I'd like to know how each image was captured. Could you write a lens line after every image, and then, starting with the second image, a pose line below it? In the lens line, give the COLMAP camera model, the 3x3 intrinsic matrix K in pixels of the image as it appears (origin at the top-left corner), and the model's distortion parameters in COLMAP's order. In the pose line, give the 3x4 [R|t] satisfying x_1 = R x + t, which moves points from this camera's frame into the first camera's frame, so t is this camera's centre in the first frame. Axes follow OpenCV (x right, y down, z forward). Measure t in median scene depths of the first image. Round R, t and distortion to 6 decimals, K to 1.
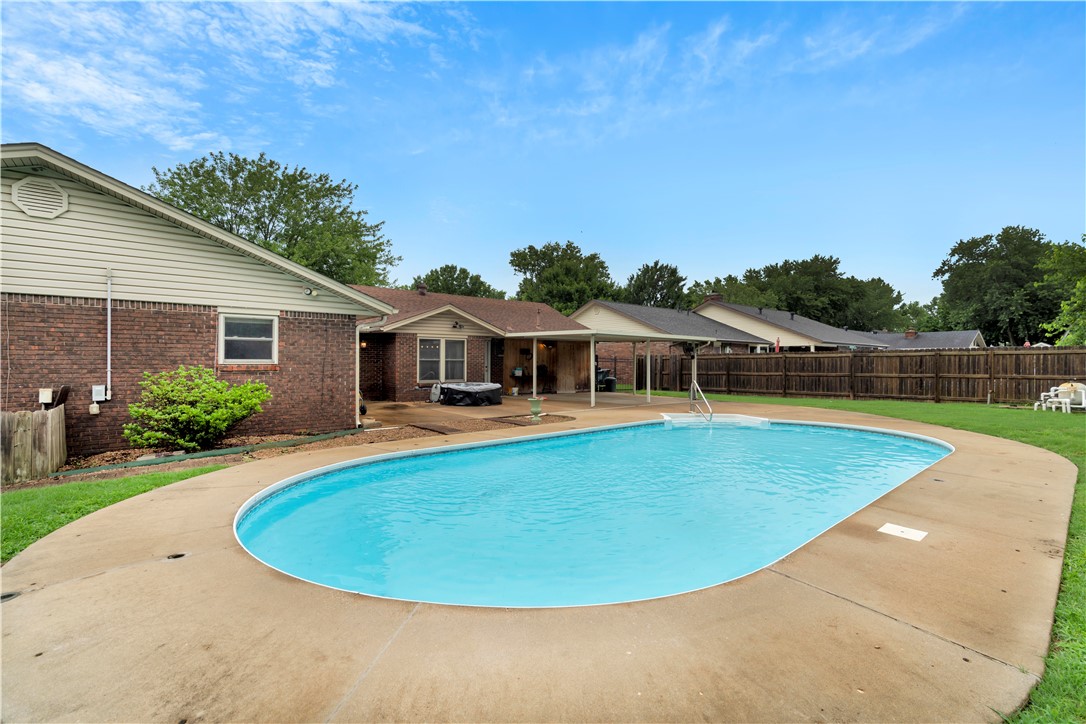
lens RADIAL K [[485.4, 0, 544.7], [0, 485.4, 365.3], [0, 0, 1]] dist [-0.006540, 0.000052]
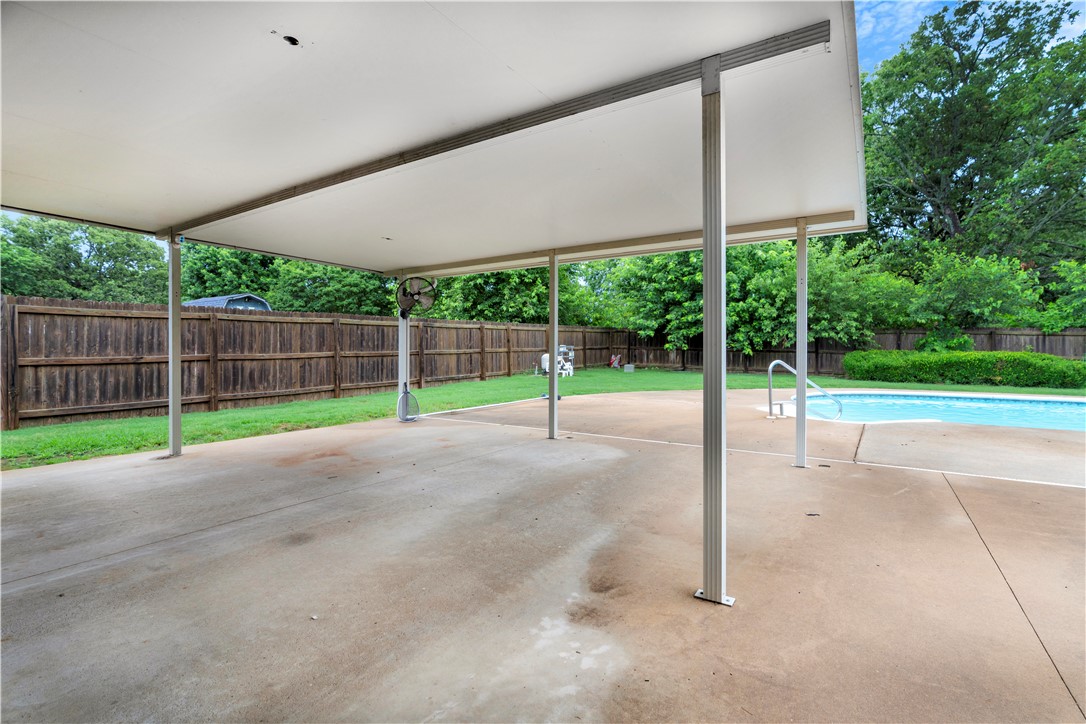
lens RADIAL K [[494.1, 0, 553.3], [0, 494.1, 359.4], [0, 0, 1]] dist [-0.005412, -0.000007]
pose [[-0.266630, -0.030635, 0.963312, -0.069364], [0.004414, 0.999445, 0.033006, 0.005353], [-0.963789, 0.013052, -0.266347, 0.696785]]
